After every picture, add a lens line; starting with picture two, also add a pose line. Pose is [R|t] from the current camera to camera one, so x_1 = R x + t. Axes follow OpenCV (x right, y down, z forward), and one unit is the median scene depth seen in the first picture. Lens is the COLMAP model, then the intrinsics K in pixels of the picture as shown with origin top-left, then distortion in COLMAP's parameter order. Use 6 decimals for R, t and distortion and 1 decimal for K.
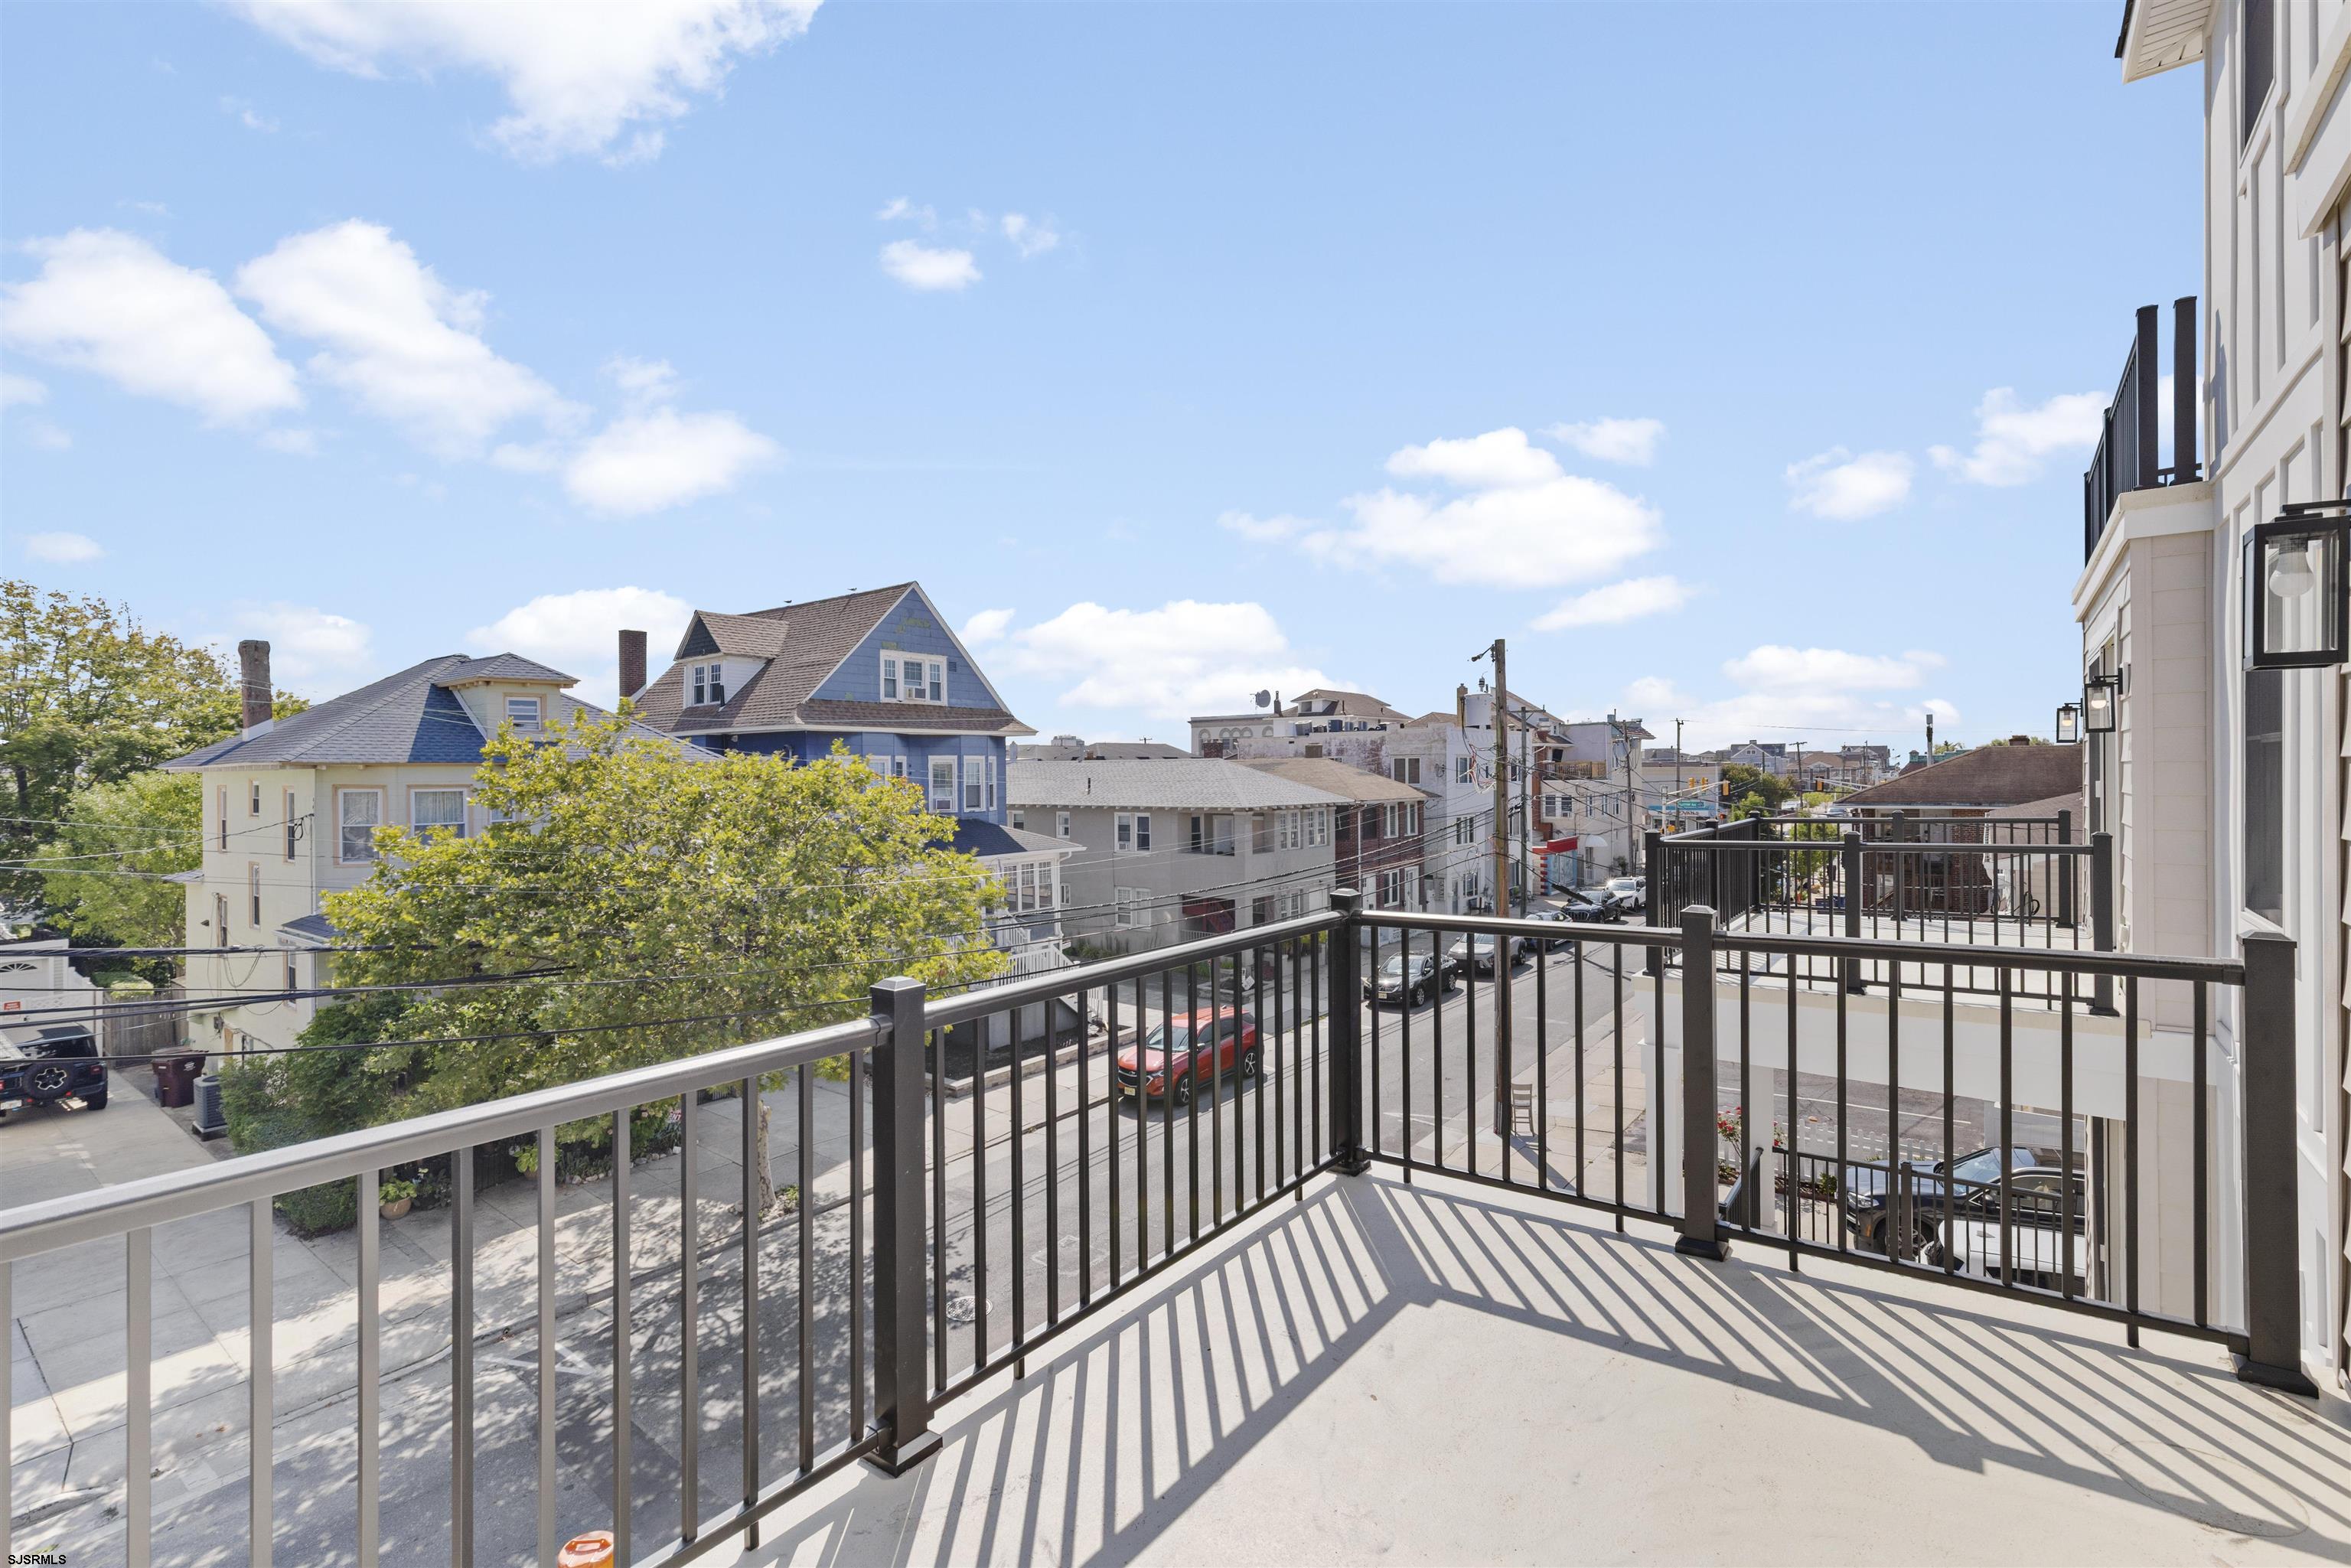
lens RADIAL K [[1055.1, 0, 1168.1], [0, 1055.1, 788.3], [0, 0, 1]] dist [0.002383, -0.000538]
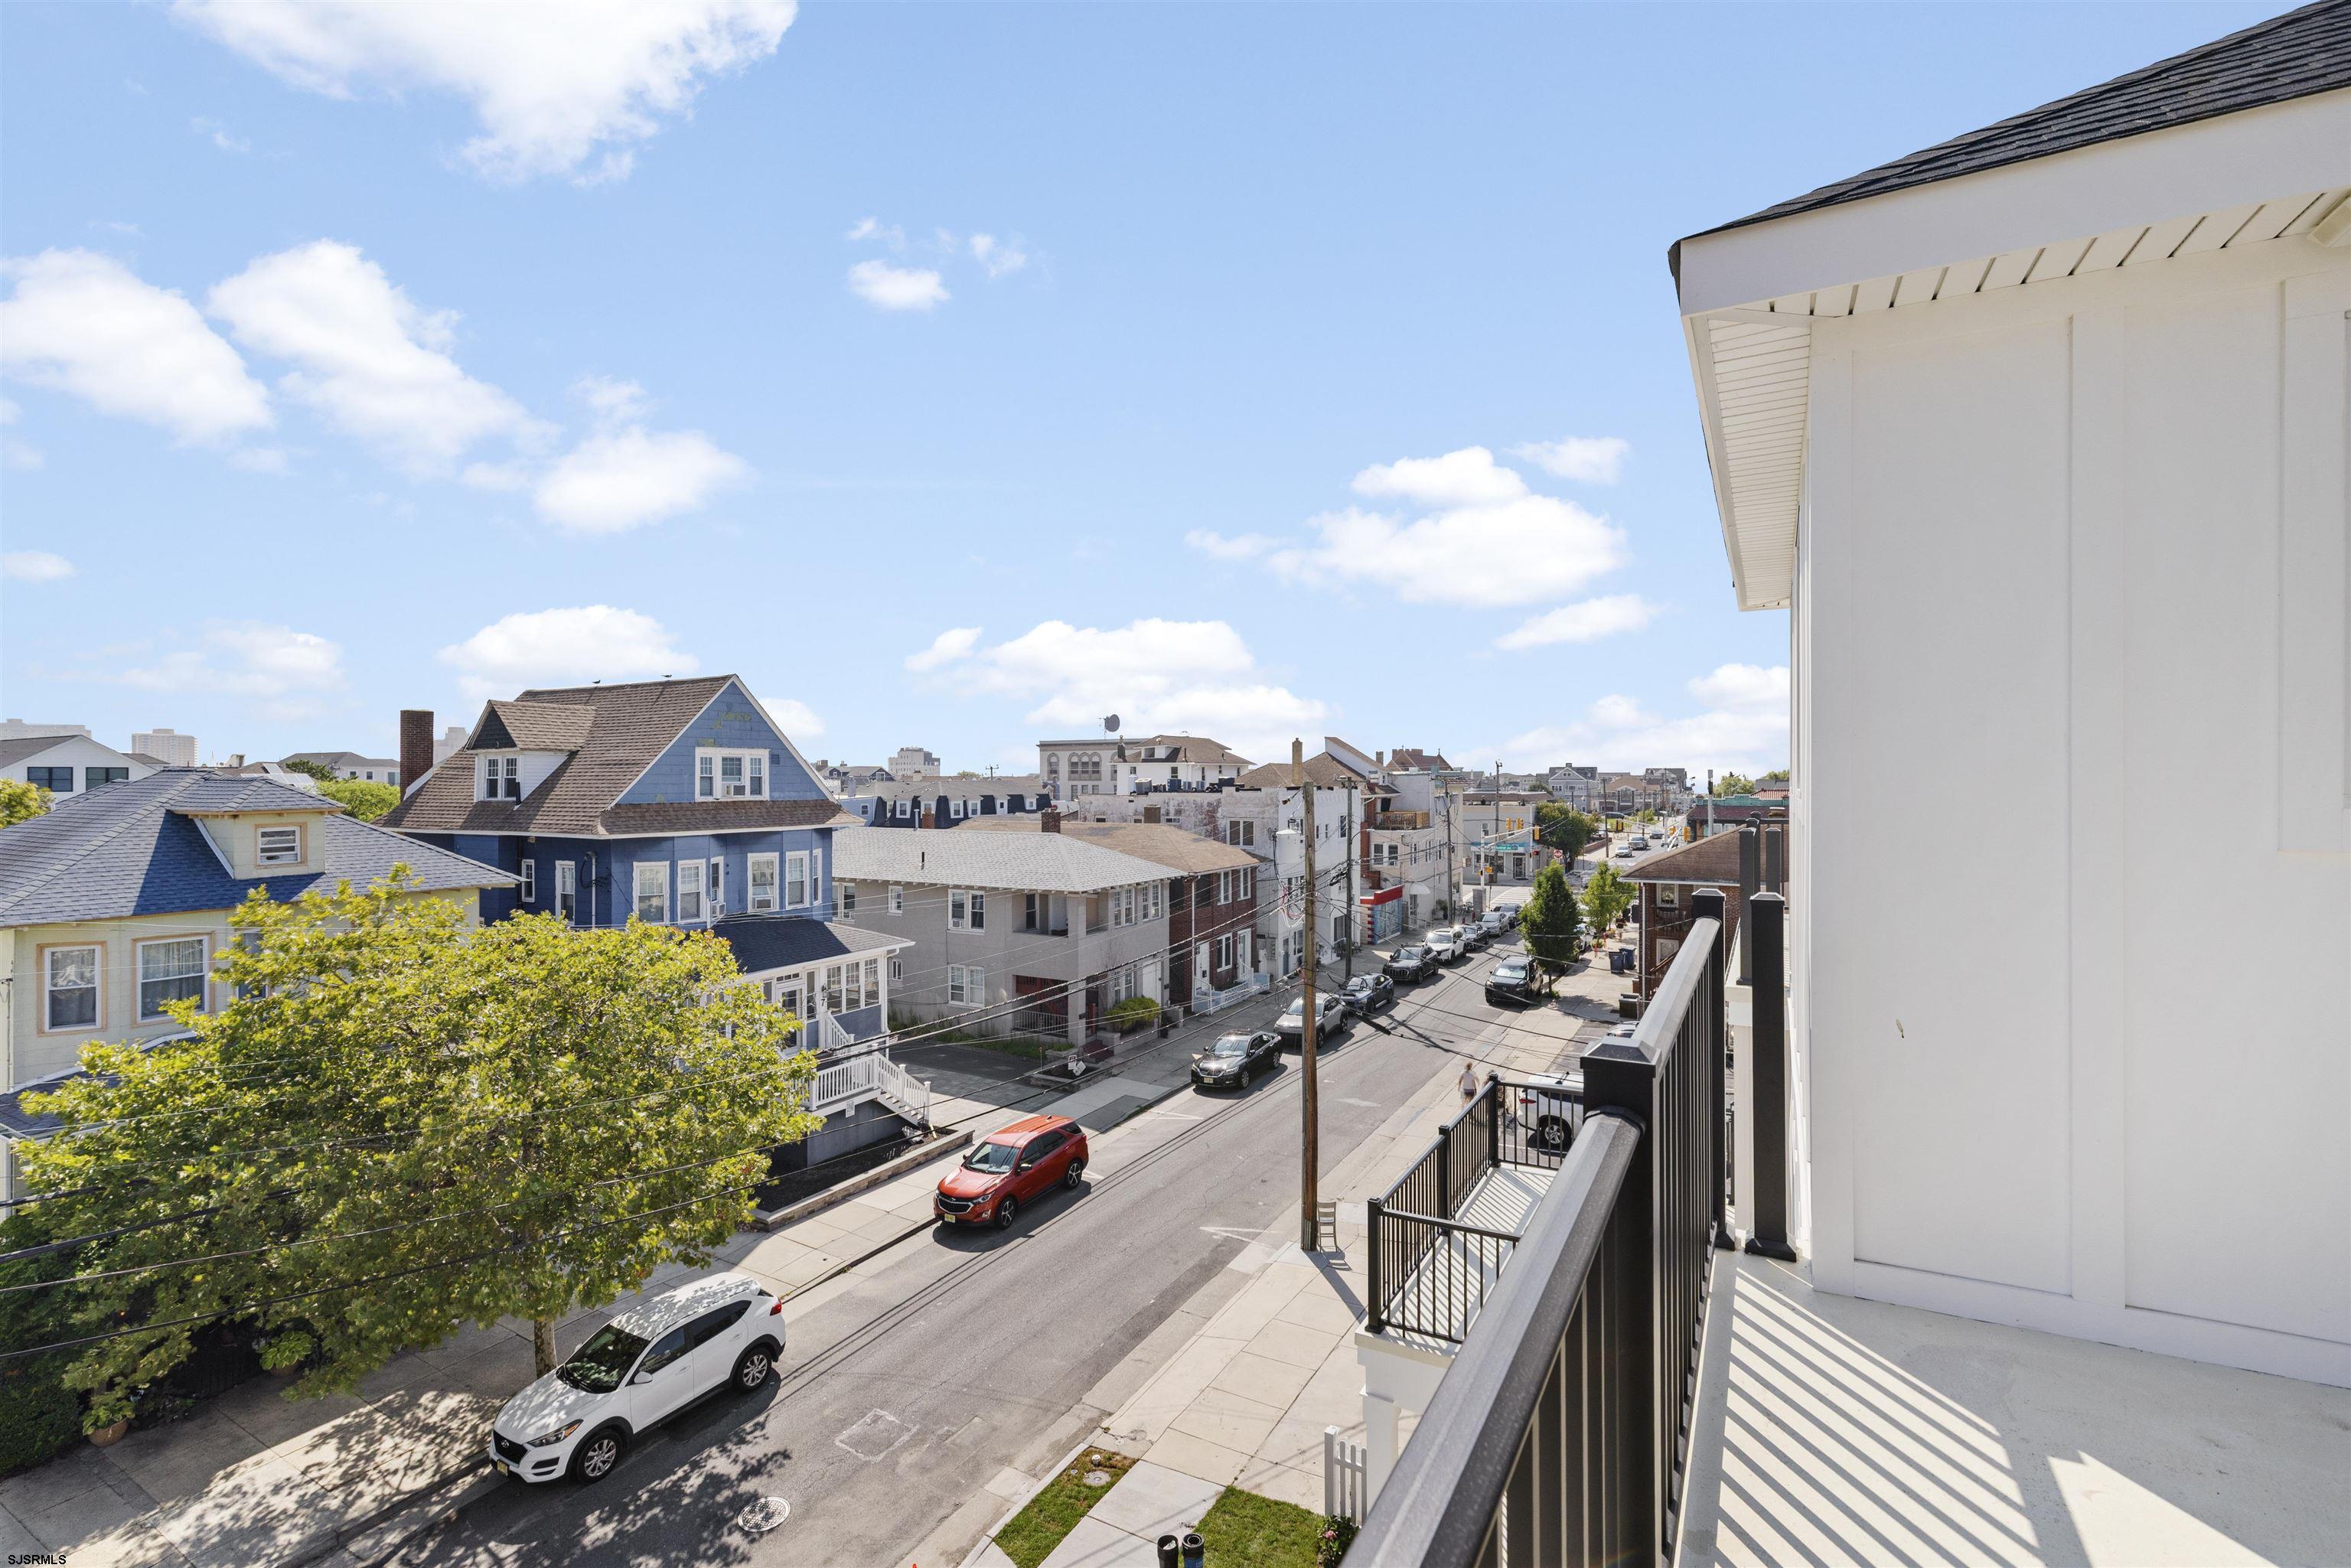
lens RADIAL K [[1055.1, 0, 1177.3], [0, 1055.1, 780.9], [0, 0, 1]] dist [0.002383, -0.000538]
pose [[0.989315, 0.008671, 0.145533, 0.021489], [-0.008068, 0.999956, -0.004737, -0.096580], [-0.145568, 0.003512, 0.989342, -0.017069]]
